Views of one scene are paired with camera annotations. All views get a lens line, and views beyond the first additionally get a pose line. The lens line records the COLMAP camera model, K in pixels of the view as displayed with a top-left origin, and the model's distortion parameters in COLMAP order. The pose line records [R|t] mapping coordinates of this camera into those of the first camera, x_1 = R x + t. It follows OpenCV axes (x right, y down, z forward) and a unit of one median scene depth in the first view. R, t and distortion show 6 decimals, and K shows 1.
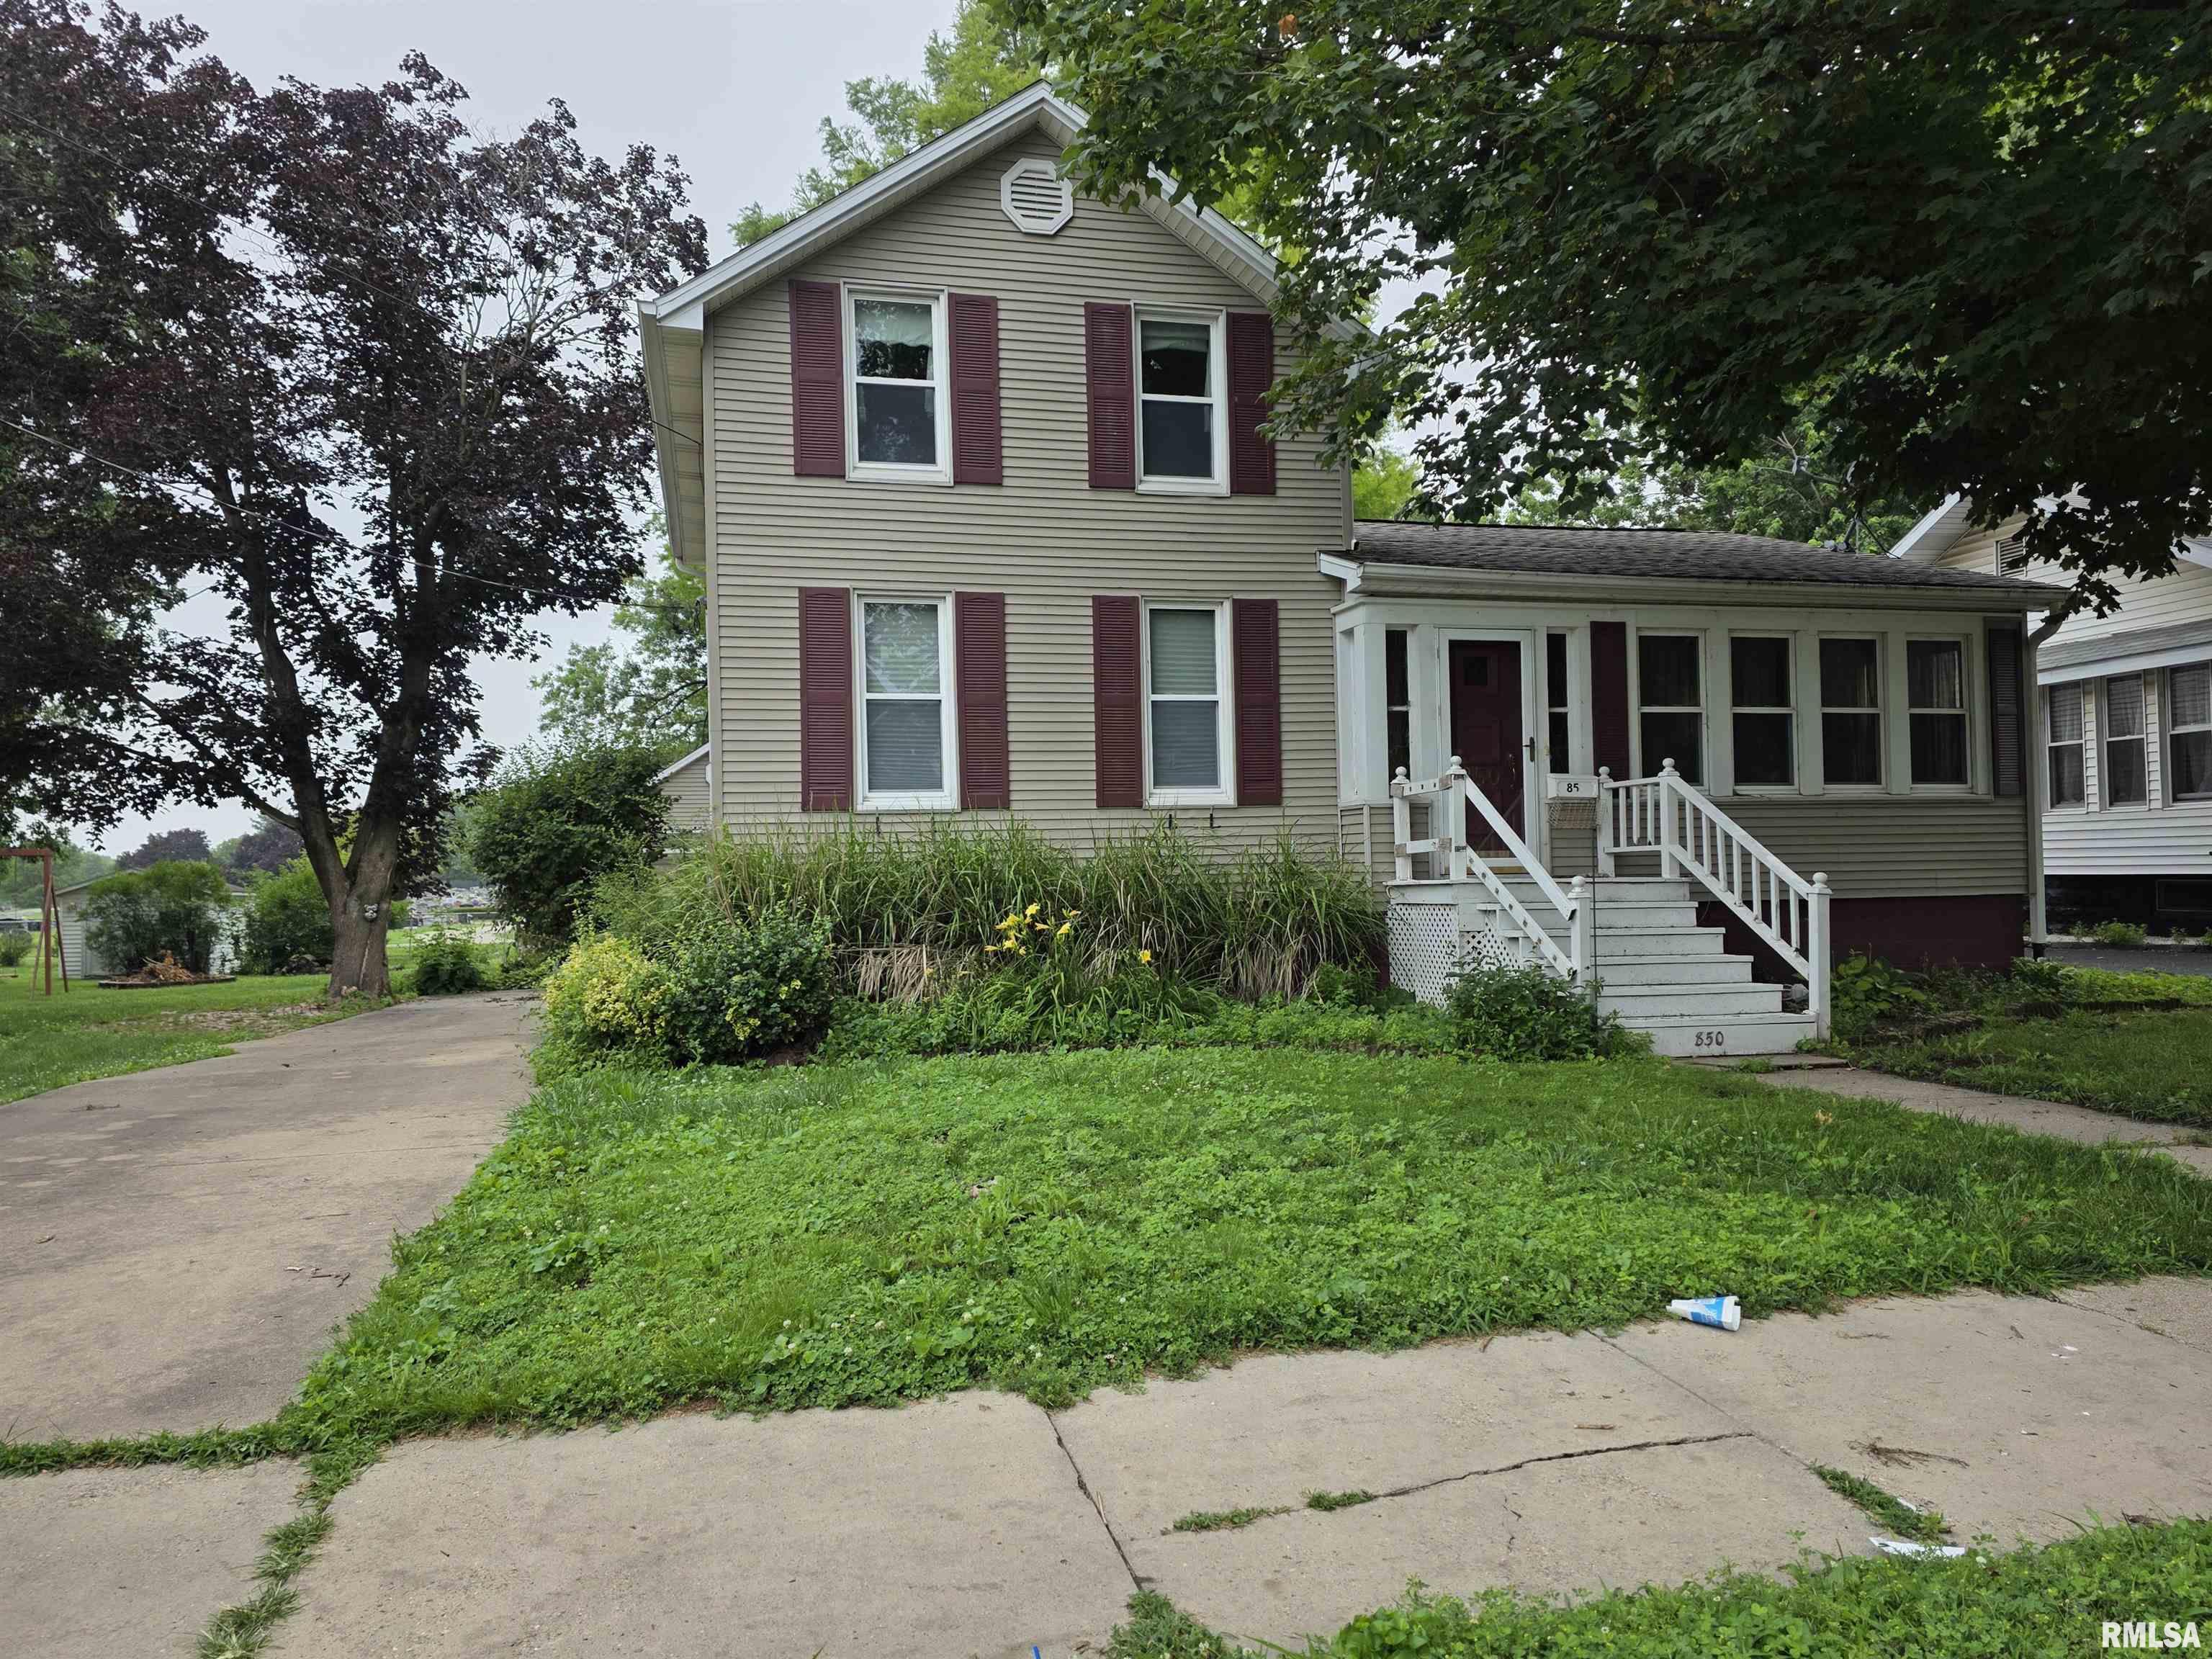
lens RADIAL K [[1496.0, 0, 1103.3], [0, 1496.0, 847.9], [0, 0, 1]] dist [0.040936, -0.001816]
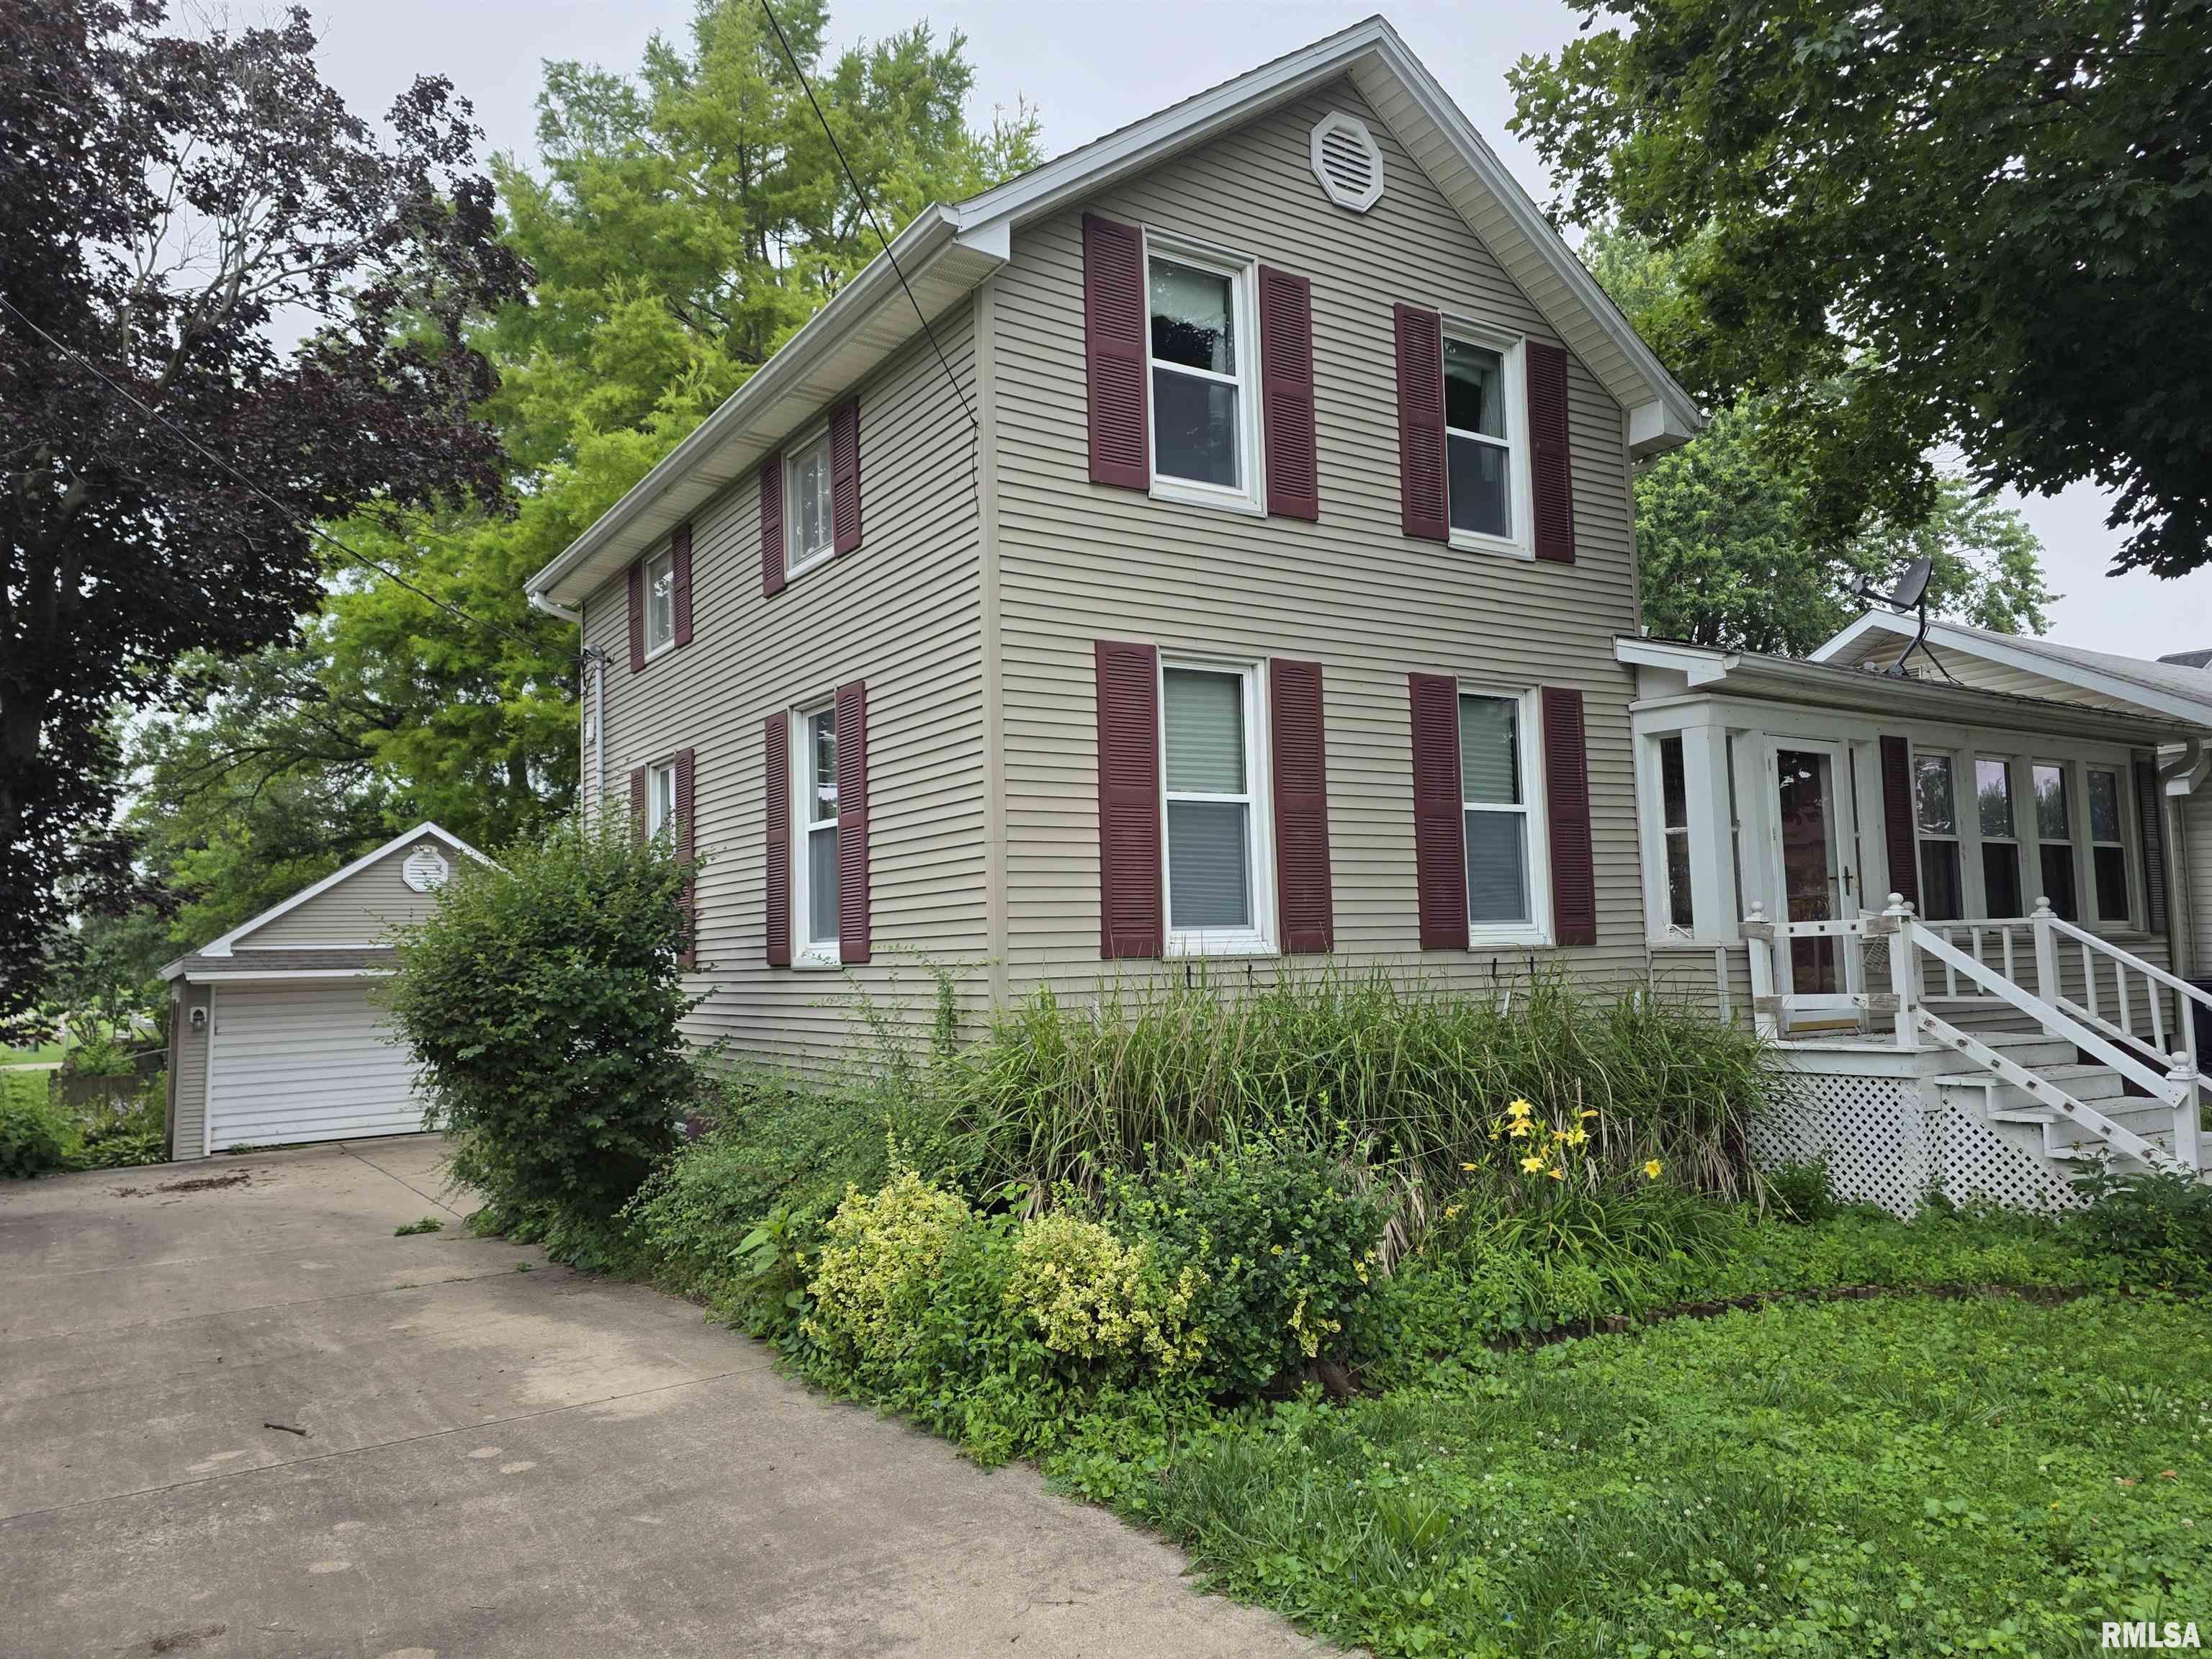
lens RADIAL K [[1496.0, 0, 1098.1], [0, 1496.0, 819.6], [0, 0, 1]] dist [0.040936, -0.001816]
pose [[0.949283, 0.025910, 0.313354, -0.401123], [-0.000781, 0.996790, -0.080054, -0.031993], [-0.314423, 0.075749, 0.946256, 0.329845]]
